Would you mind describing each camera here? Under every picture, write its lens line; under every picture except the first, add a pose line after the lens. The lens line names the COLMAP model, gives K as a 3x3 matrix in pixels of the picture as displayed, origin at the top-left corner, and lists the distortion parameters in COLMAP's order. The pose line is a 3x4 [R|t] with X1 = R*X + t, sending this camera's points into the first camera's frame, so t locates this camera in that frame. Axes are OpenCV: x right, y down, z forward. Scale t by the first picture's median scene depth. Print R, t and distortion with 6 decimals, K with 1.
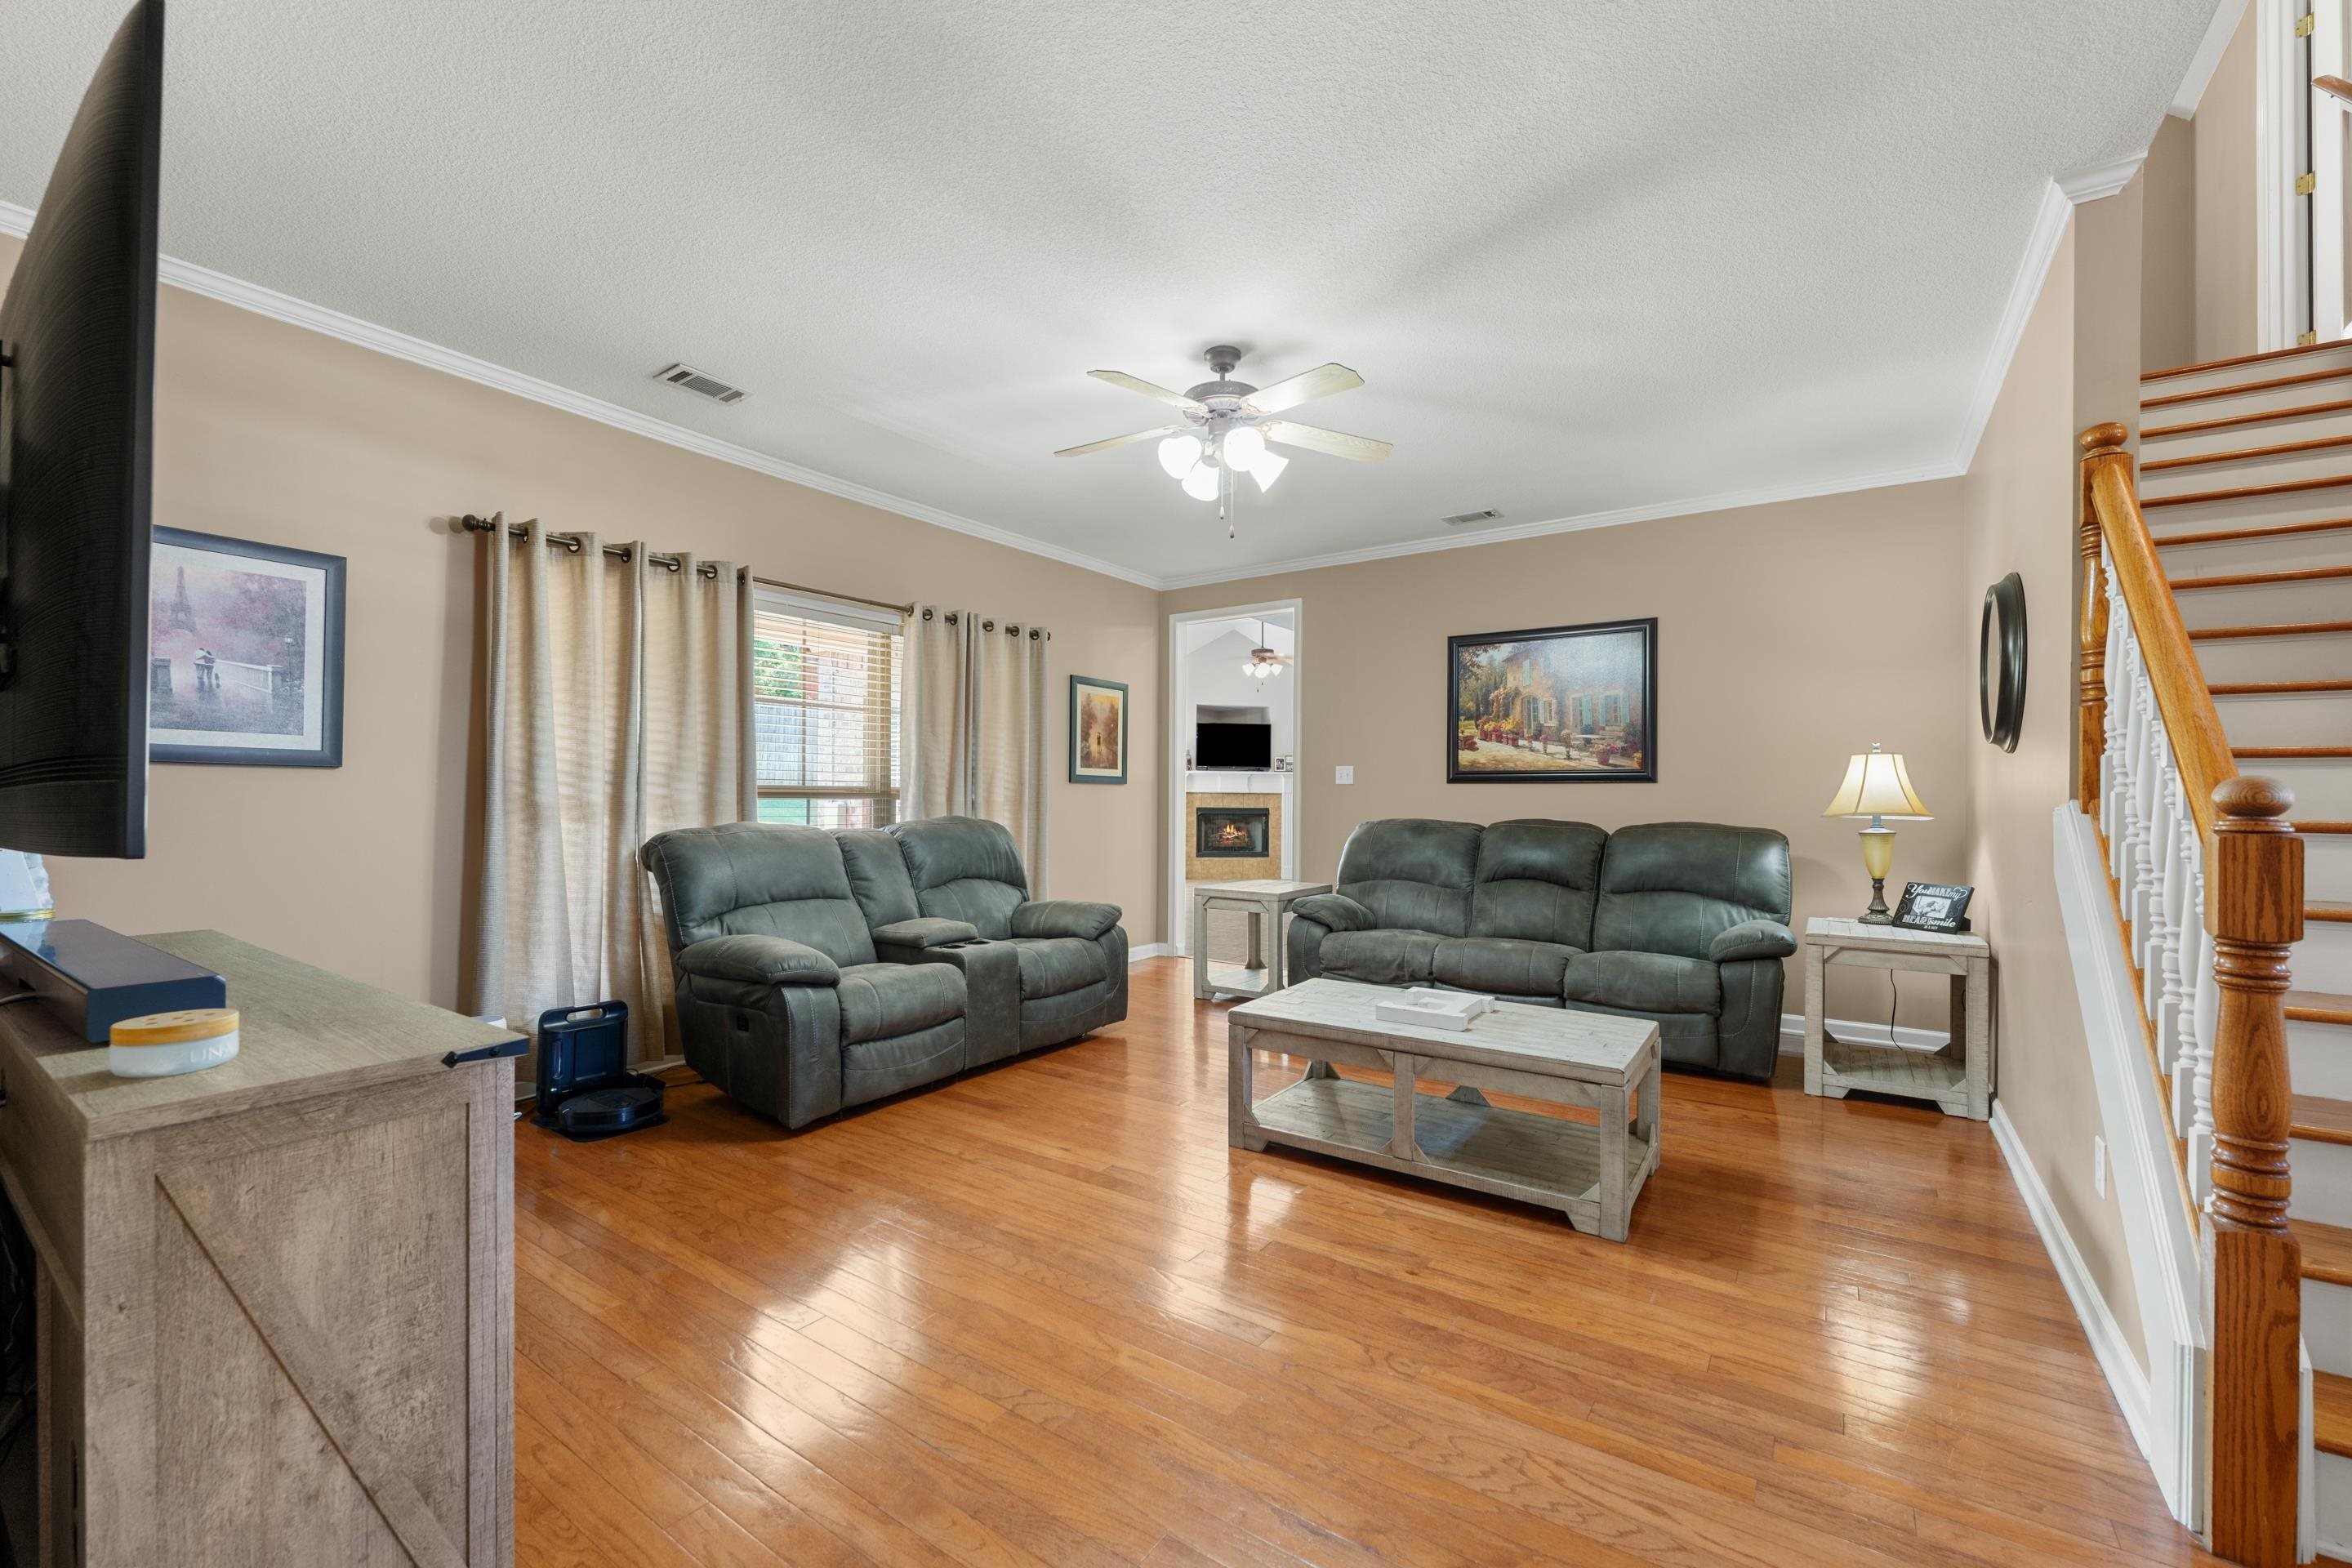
lens RADIAL K [[961.1, 0, 1174.6], [0, 961.1, 790.2], [0, 0, 1]] dist [-0.001645, -0.000154]
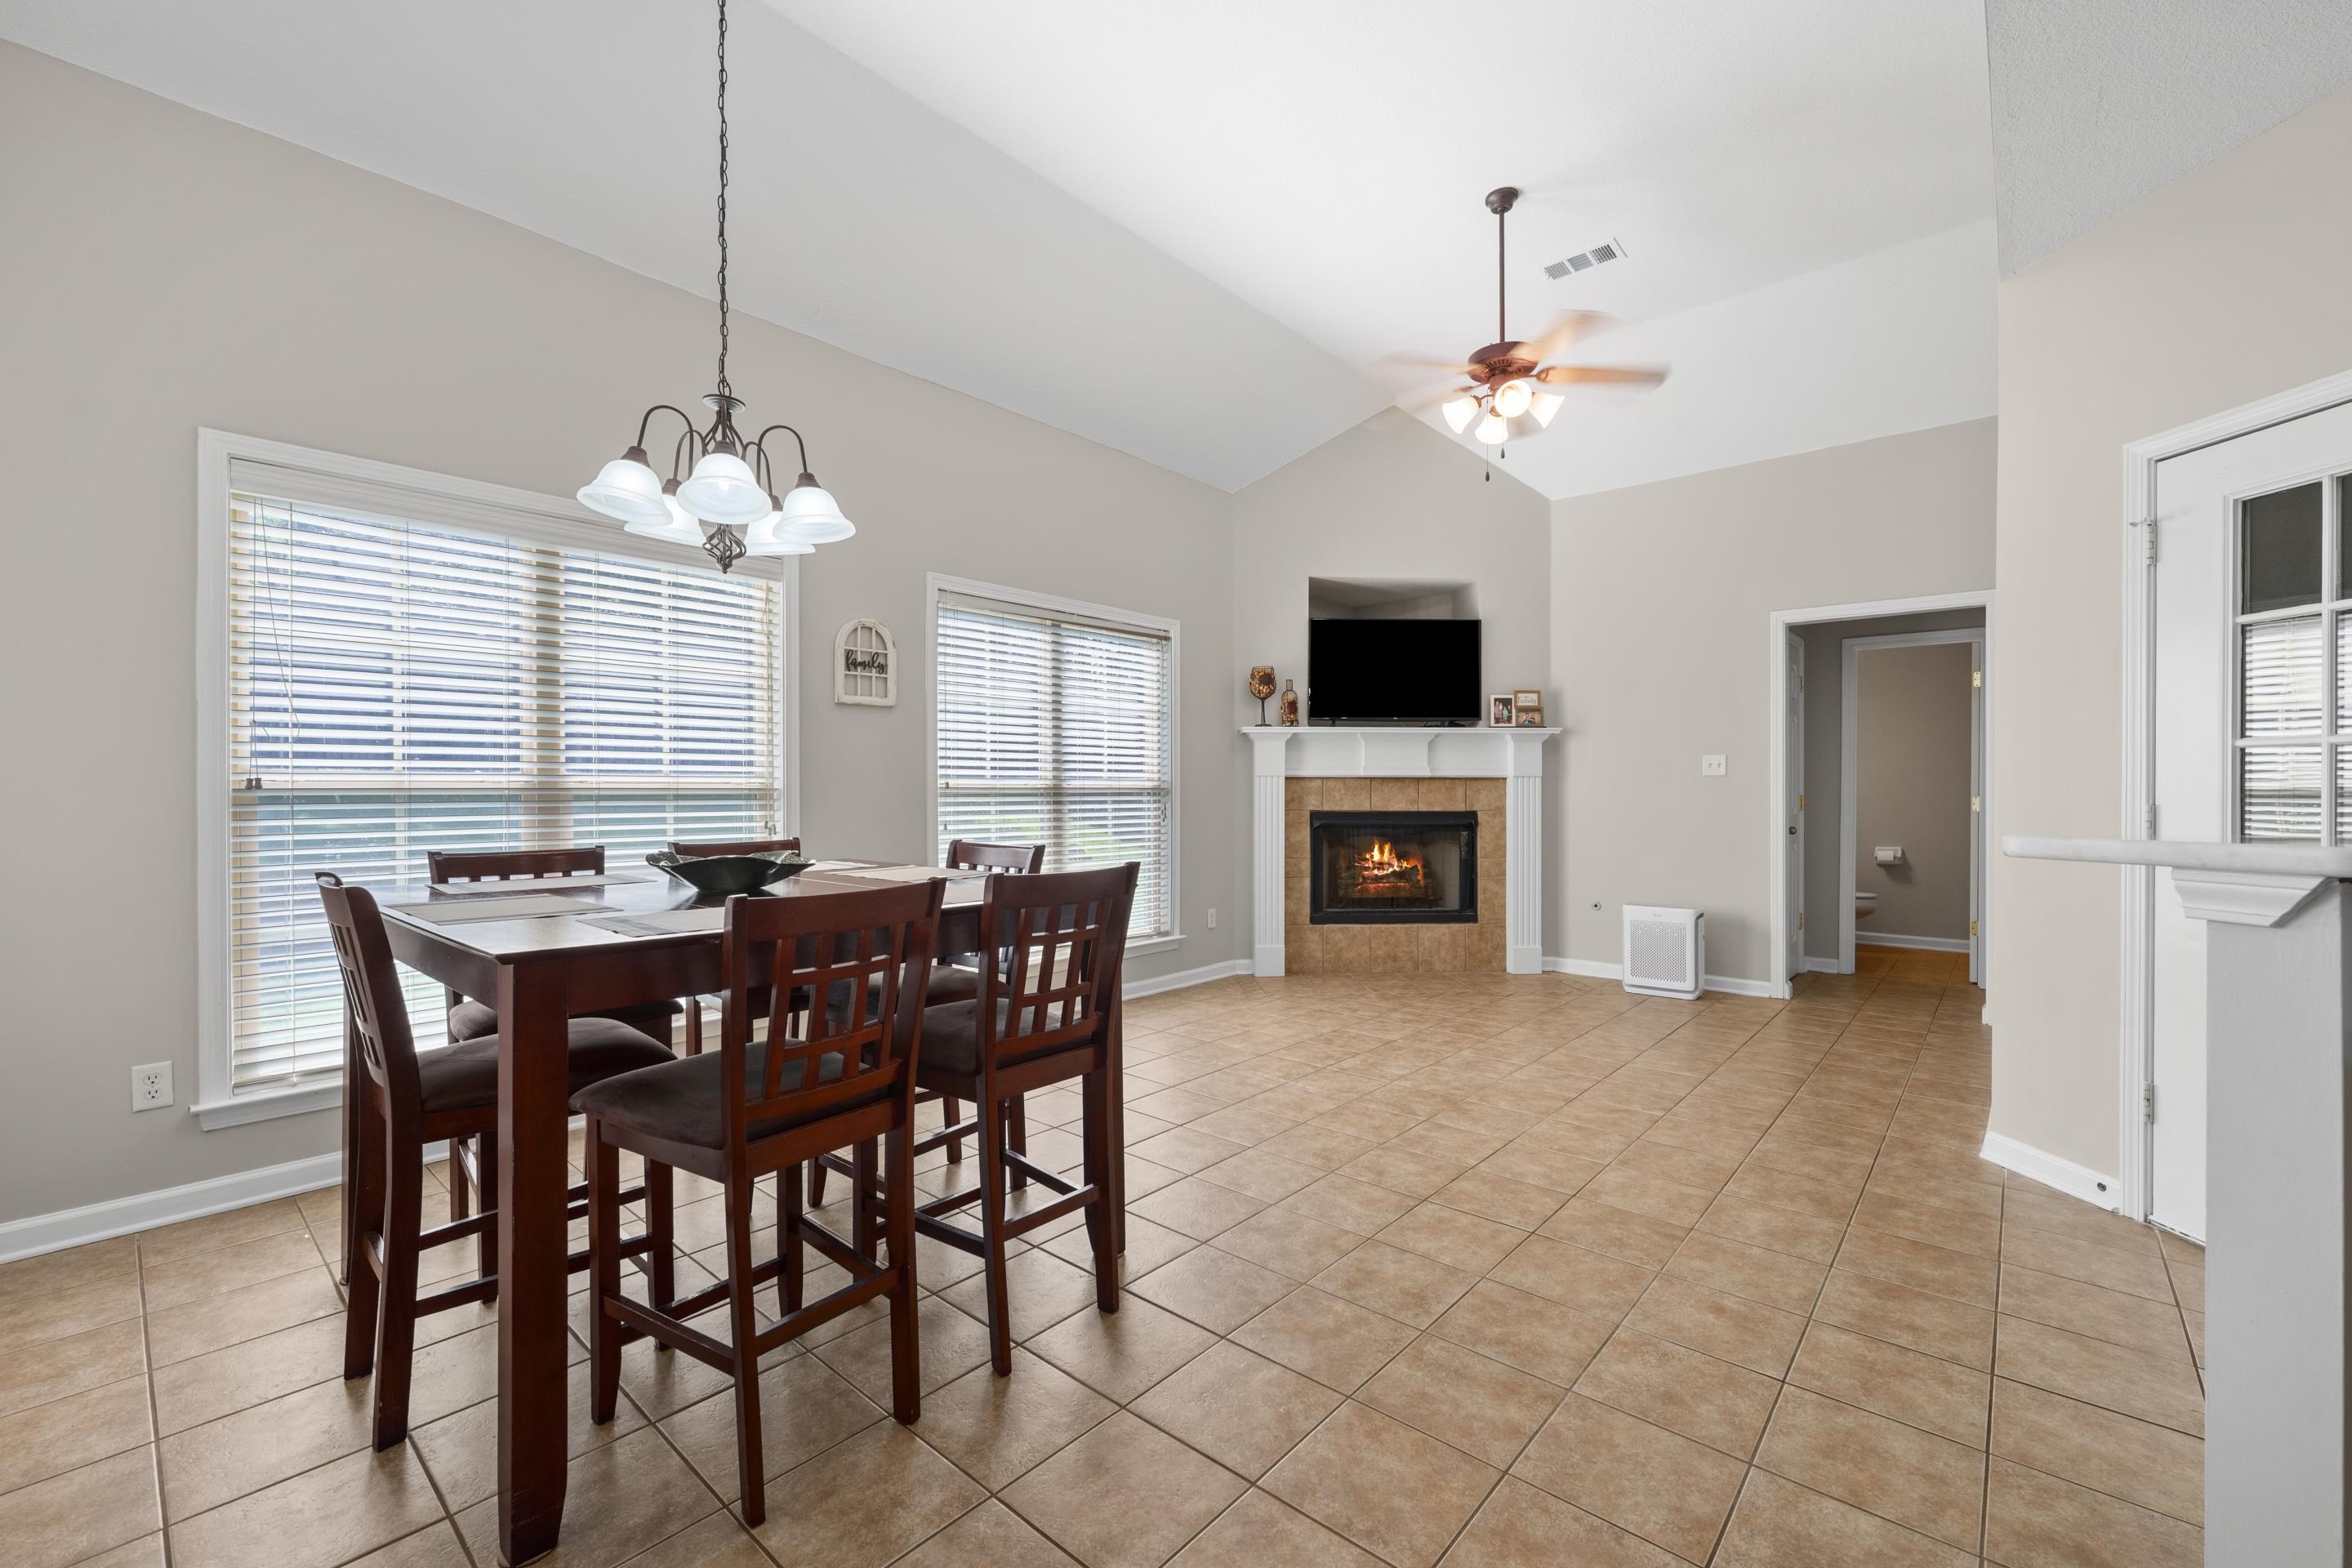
lens RADIAL K [[961.1, 0, 1159.6], [0, 961.1, 796.5], [0, 0, 1]] dist [-0.001645, -0.000154]
pose [[0.992299, -0.007988, -0.123606, 0.008885], [0.009373, 0.999900, 0.010627, 0.005833], [0.123509, -0.011704, 0.992274, 0.549538]]
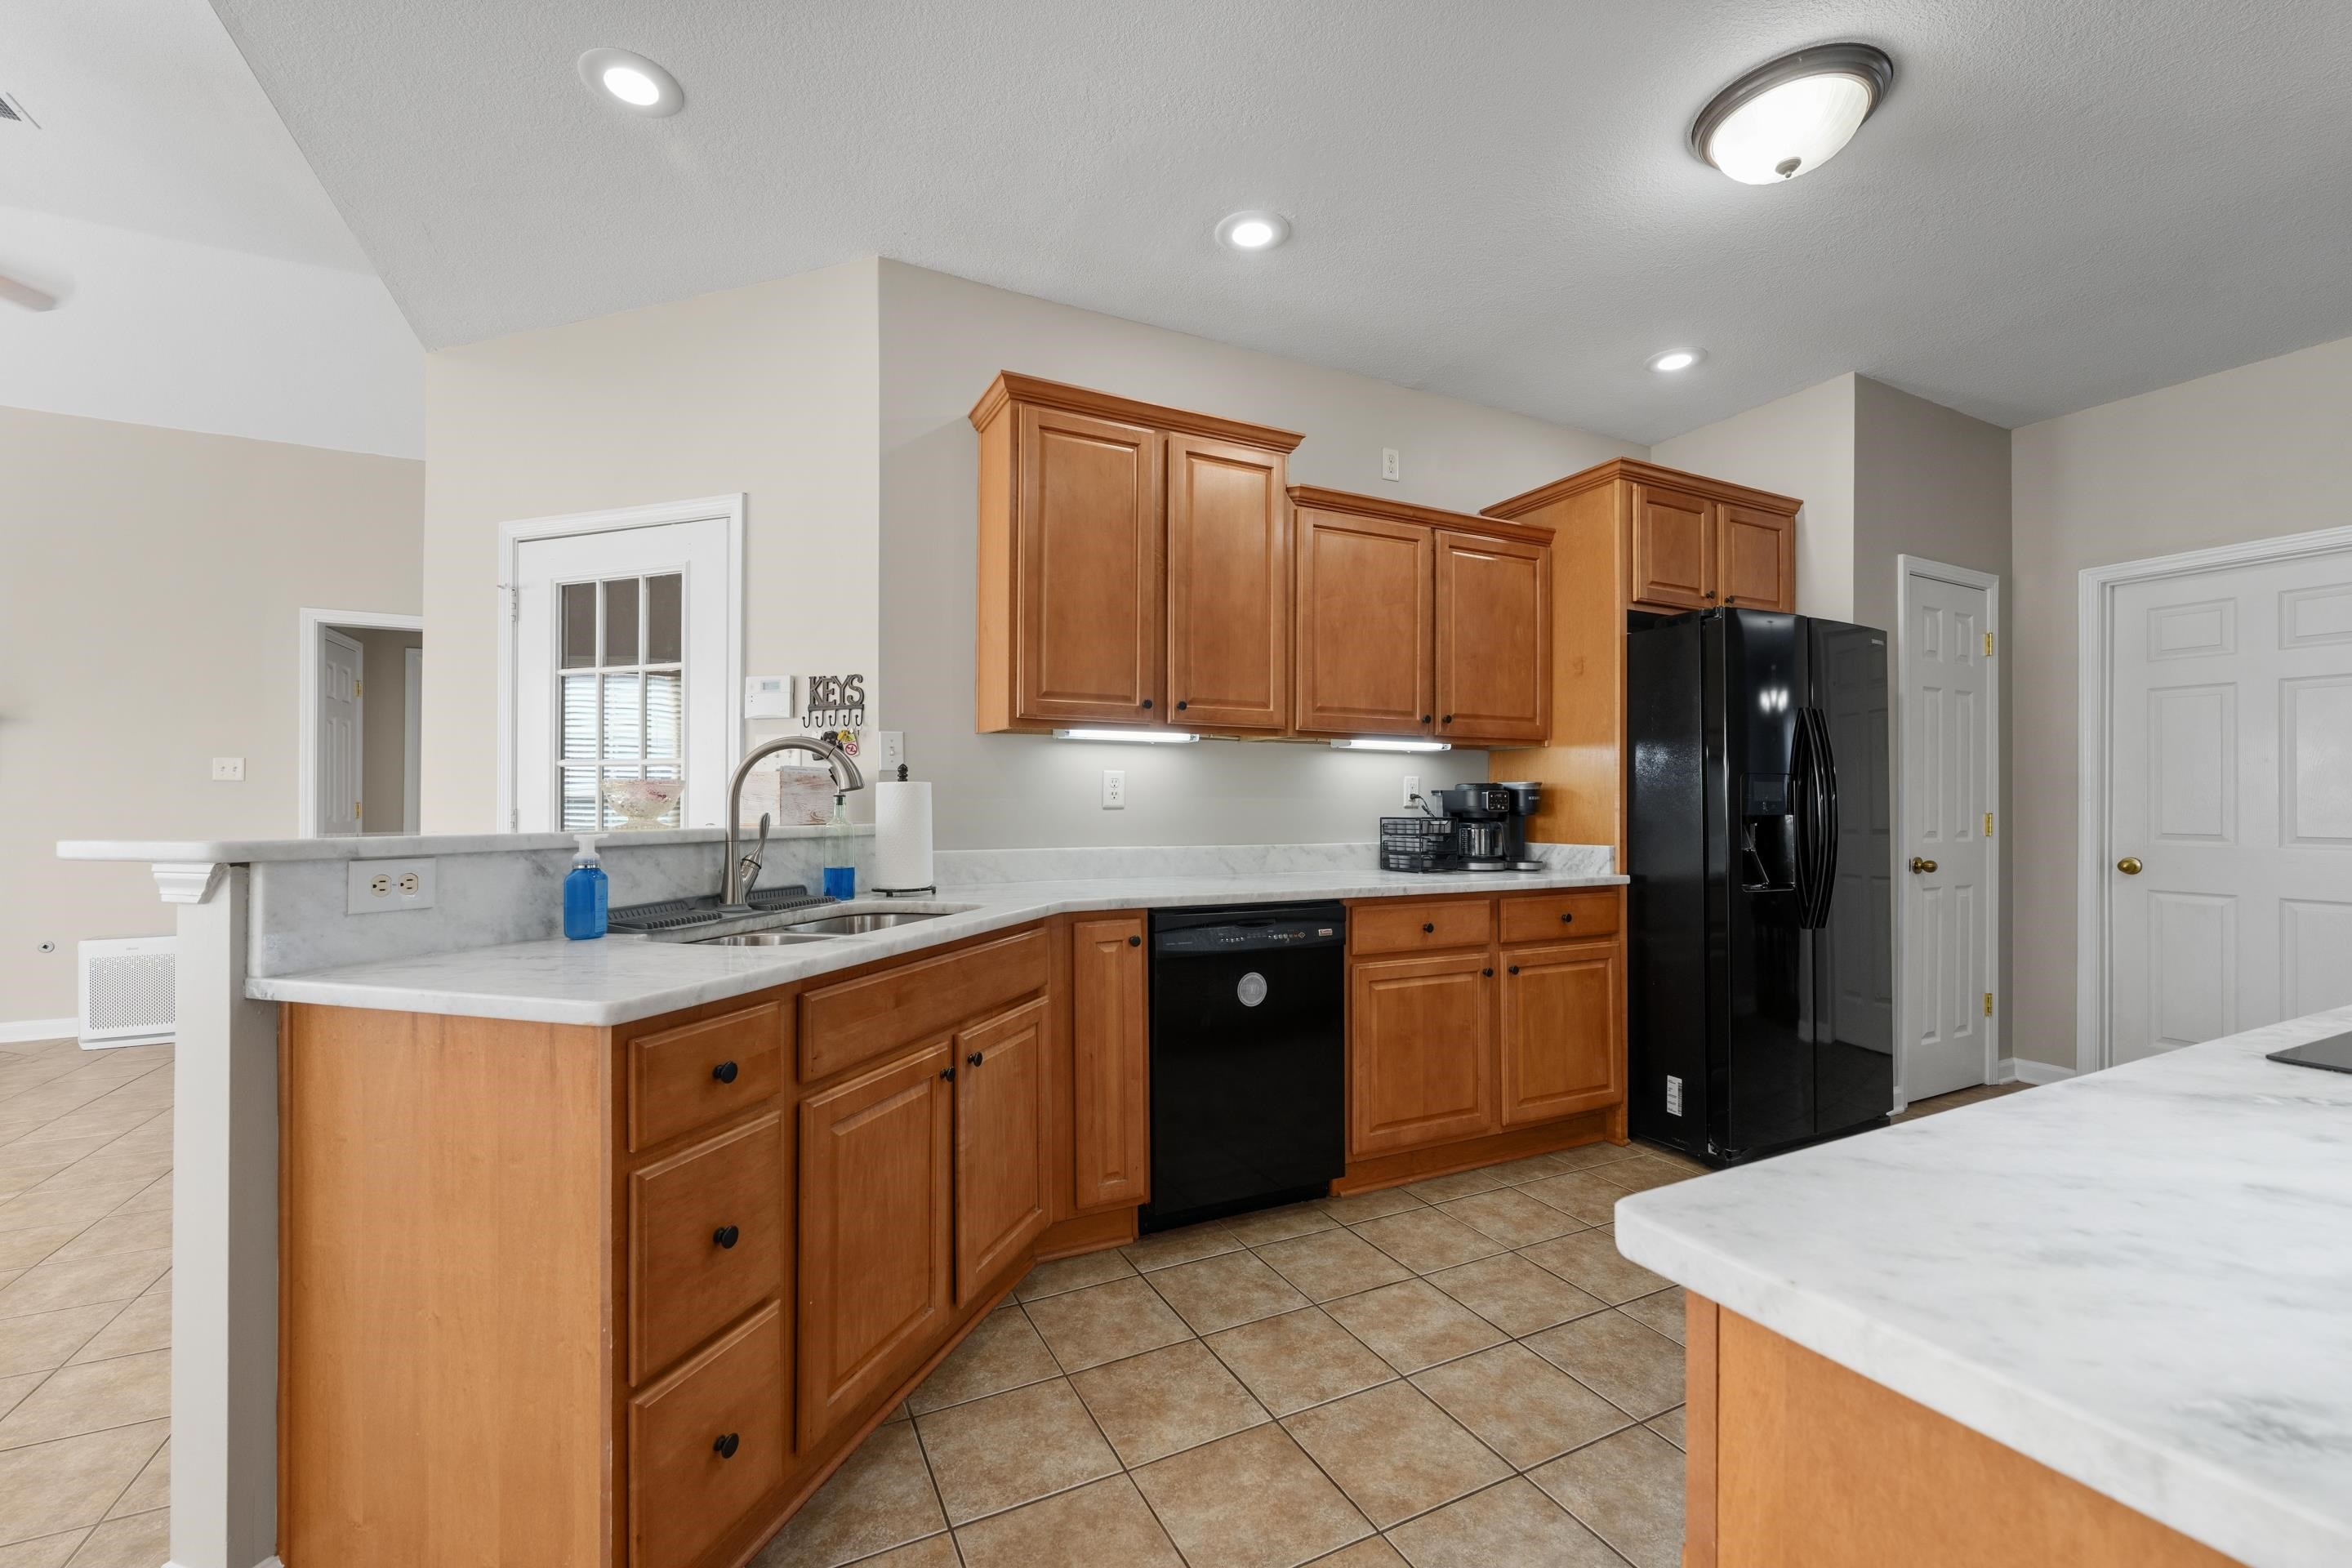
lens RADIAL K [[961.1, 0, 1173.4], [0, 961.1, 791.1], [0, 0, 1]] dist [-0.001645, -0.000154]
pose [[0.479318, -0.001990, 0.877639, 0.045487], [-0.002131, 0.999992, 0.003432, 0.005539], [-0.877639, -0.003515, 0.479310, 0.502538]]
